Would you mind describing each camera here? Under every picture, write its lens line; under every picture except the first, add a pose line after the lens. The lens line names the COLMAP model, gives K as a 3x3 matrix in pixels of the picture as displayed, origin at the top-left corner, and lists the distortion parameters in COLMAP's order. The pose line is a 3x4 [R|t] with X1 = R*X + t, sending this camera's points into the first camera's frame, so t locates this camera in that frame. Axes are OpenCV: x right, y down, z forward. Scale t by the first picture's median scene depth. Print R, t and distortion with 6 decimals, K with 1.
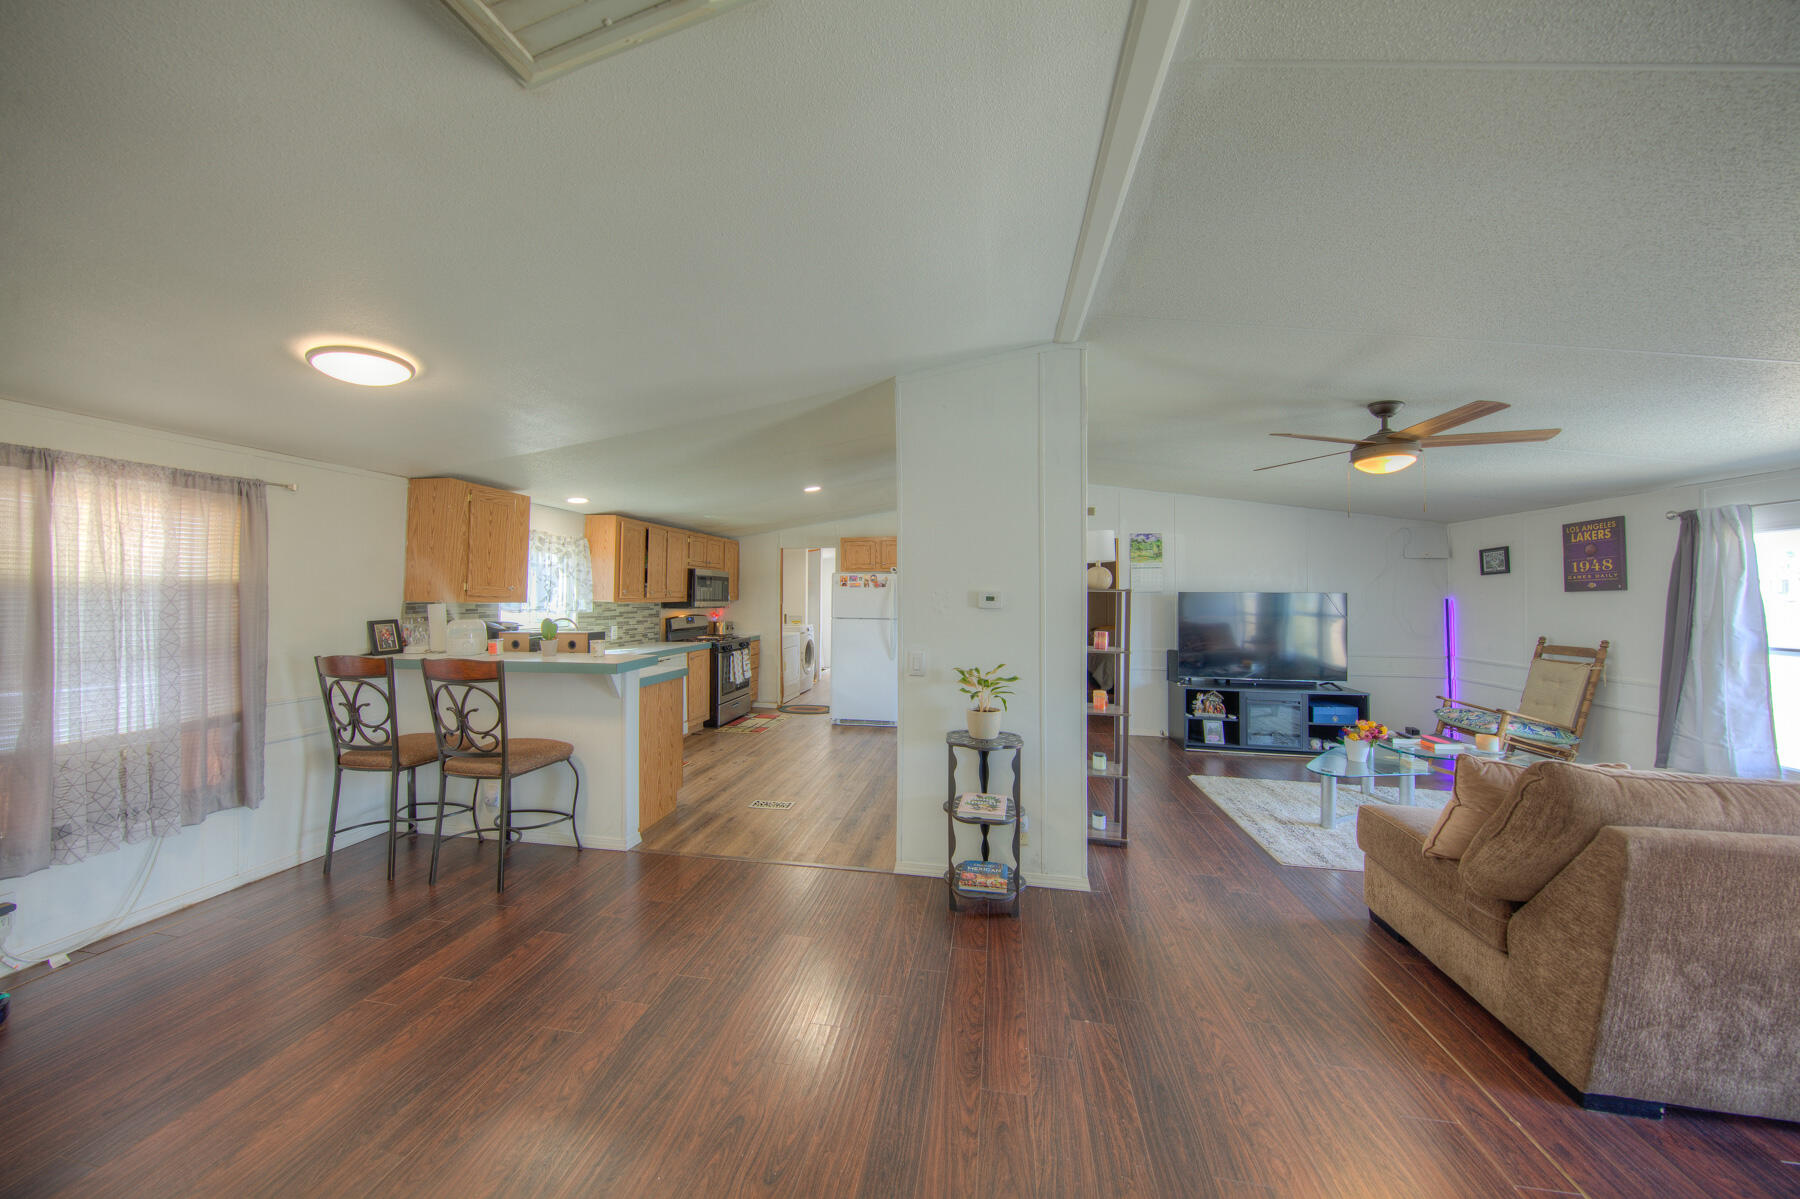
lens RADIAL K [[565.5, 0, 898.8], [0, 565.5, 586.8], [0, 0, 1]] dist [-0.000077, -0.002709]
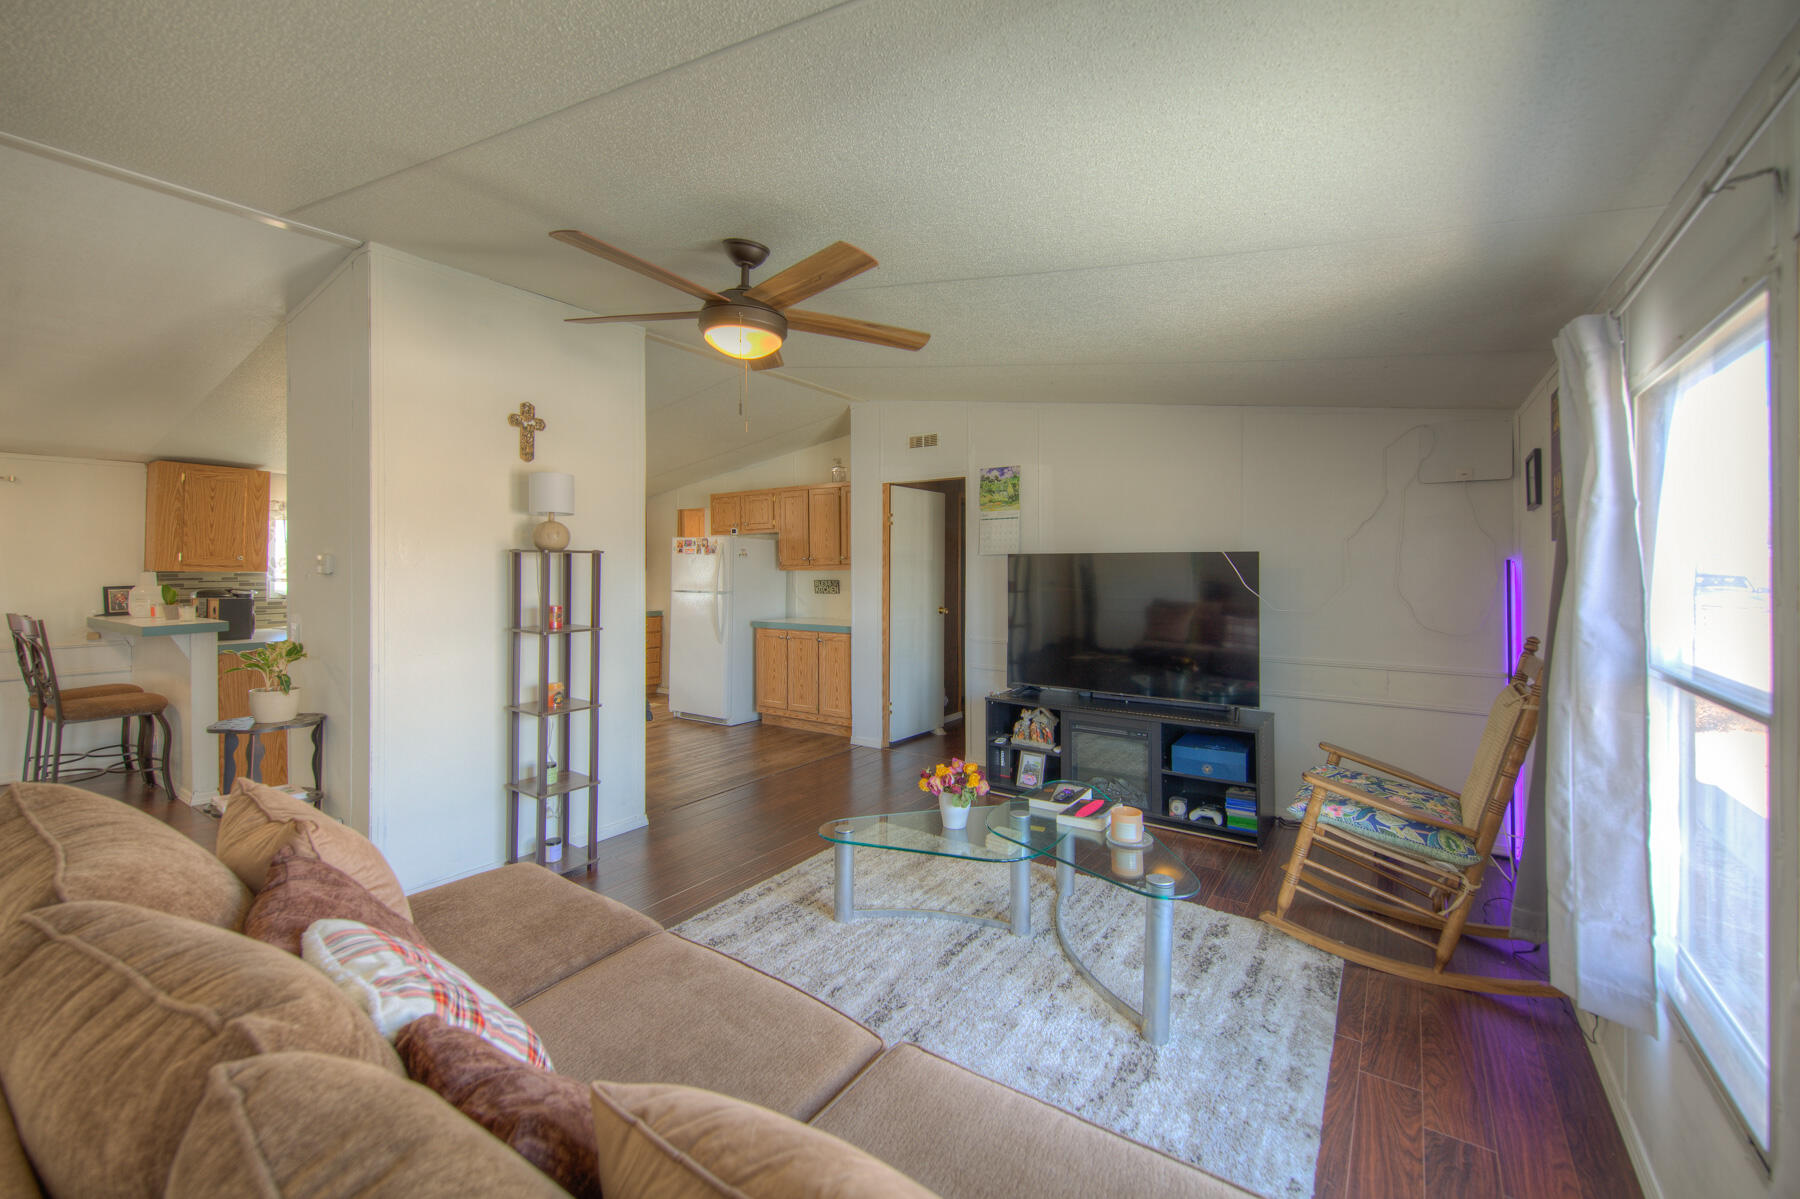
lens RADIAL K [[723.8, 0, 901.1], [0, 723.8, 565.1], [0, 0, 1]] dist [0.006790, -0.000087]
pose [[0.909984, -0.007889, -0.414569, 1.389129], [0.012470, 0.999887, 0.008345, 0.026726], [0.414456, -0.012763, 0.909980, 0.347353]]
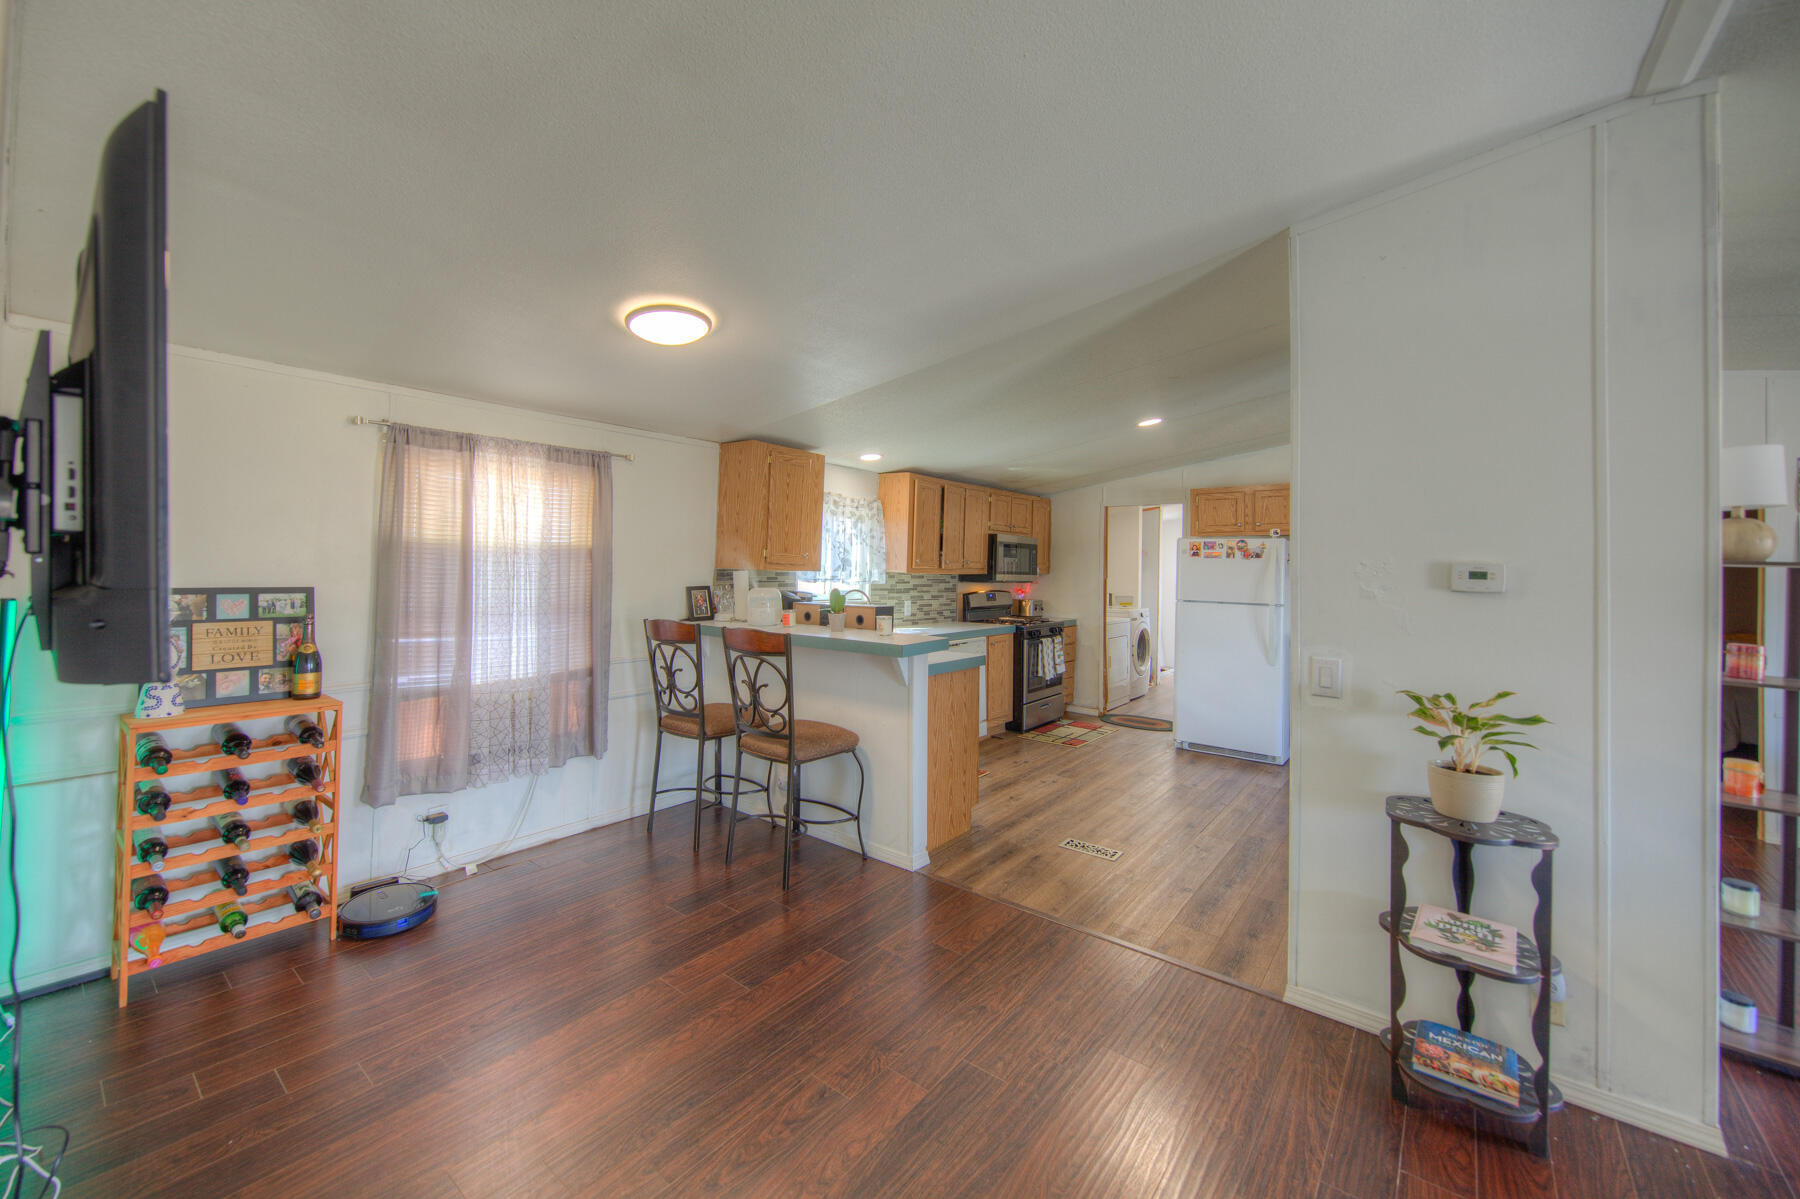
lens RADIAL K [[700.9, 0, 894.4], [0, 700.9, 557.1], [0, 0, 1]] dist [0.008935, -0.000190]
pose [[0.879067, 0.006029, -0.476660, -0.017370], [-0.007364, 0.999972, -0.000933, 0.007044], [0.476641, 0.004330, 0.879087, 0.084490]]
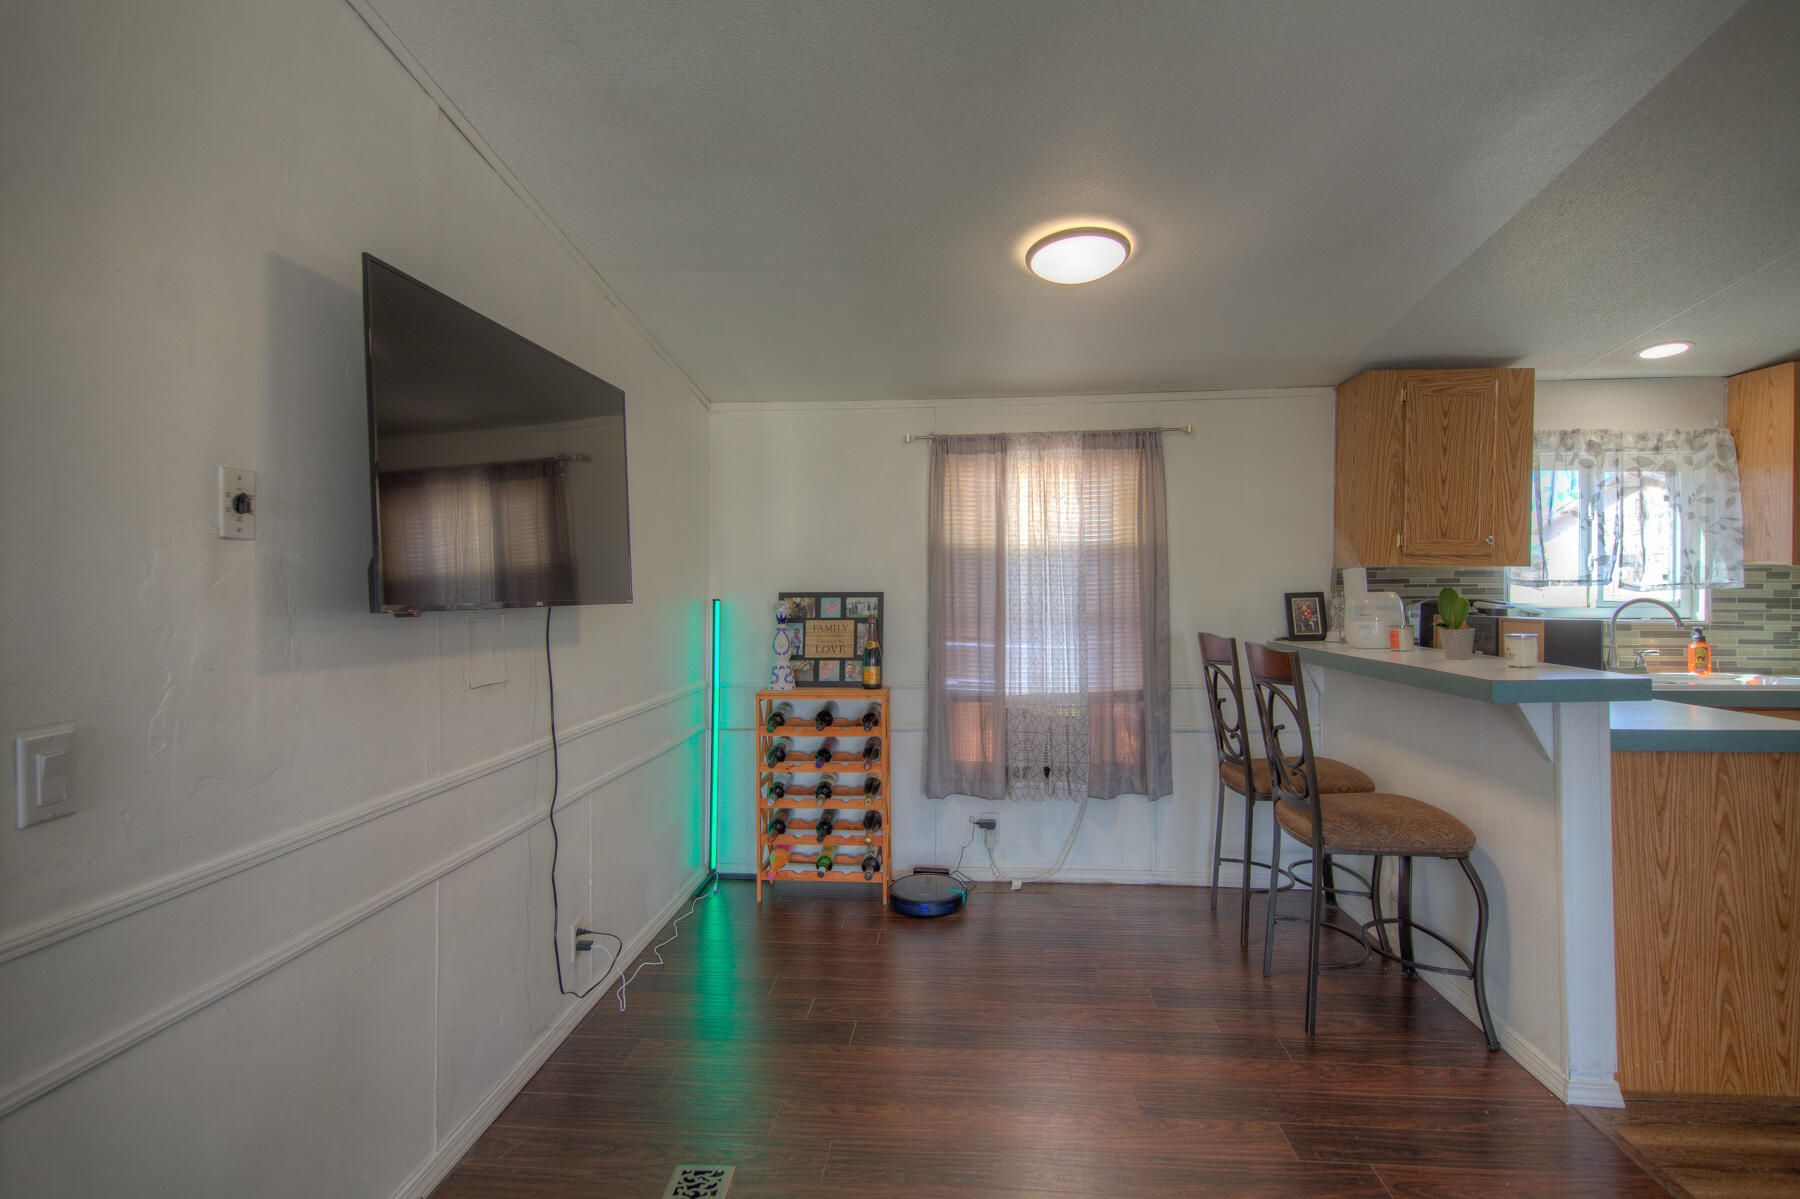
lens RADIAL K [[889.9, 0, 905.4], [0, 889.9, 593.5], [0, 0, 1]] dist [0.022831, 0.000094]
pose [[0.101131, 0.002665, -0.994869, 0.194147], [0.024864, 0.999677, 0.005205, 0.048550], [0.994562, -0.025263, 0.101033, 0.445406]]
